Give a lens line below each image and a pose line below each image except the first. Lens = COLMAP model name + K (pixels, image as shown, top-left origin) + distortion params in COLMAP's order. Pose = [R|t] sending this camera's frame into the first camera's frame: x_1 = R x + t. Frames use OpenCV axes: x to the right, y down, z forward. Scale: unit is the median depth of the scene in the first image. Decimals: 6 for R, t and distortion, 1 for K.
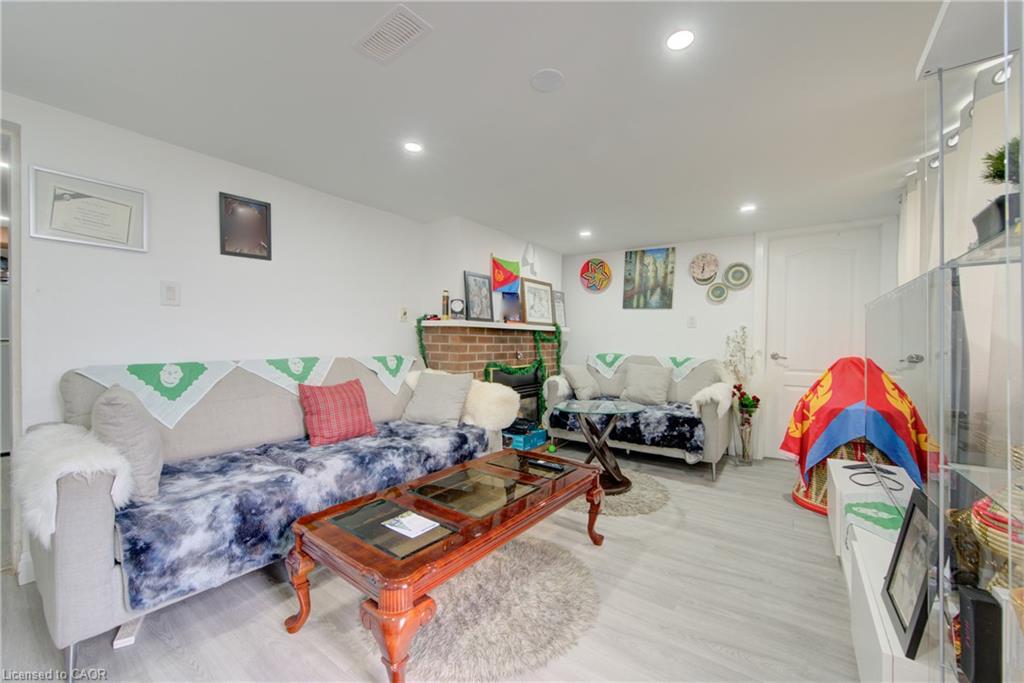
lens RADIAL K [[402.5, 0, 512.0], [0, 402.5, 341.5], [0, 0, 1]] dist [0.001457, 0.000079]
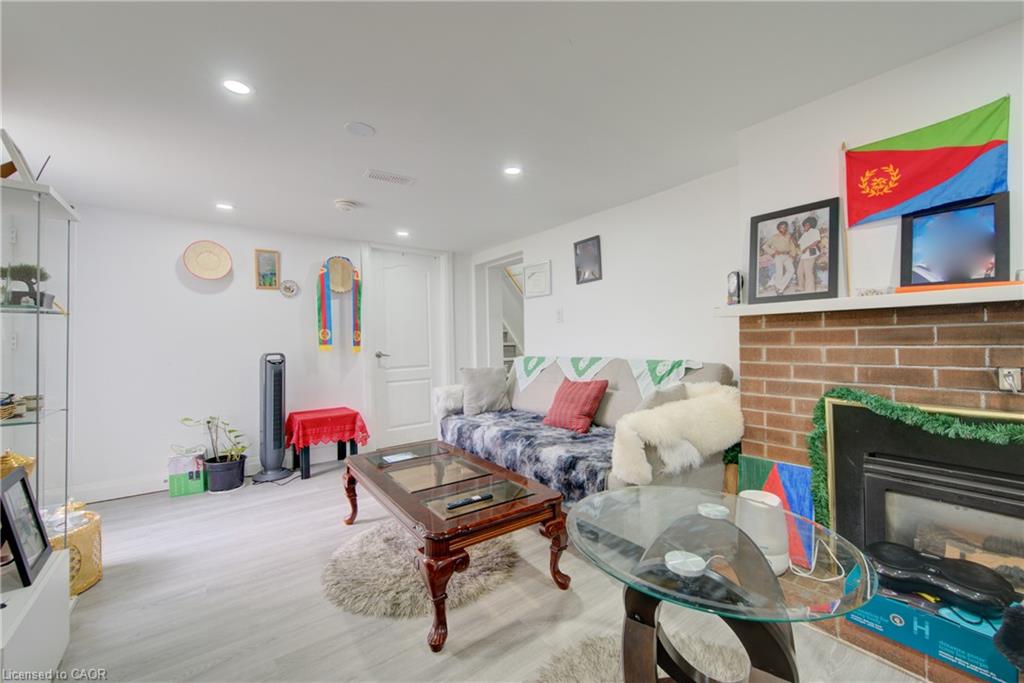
lens RADIAL K [[402.5, 0, 512.0], [0, 402.5, 341.5], [0, 0, 1]] dist [0.001457, 0.000079]
pose [[-0.280340, -0.009331, -0.959856, 0.463701], [0.007868, 0.999897, -0.012018, 0.003428], [0.959869, -0.010921, -0.280237, 0.737640]]
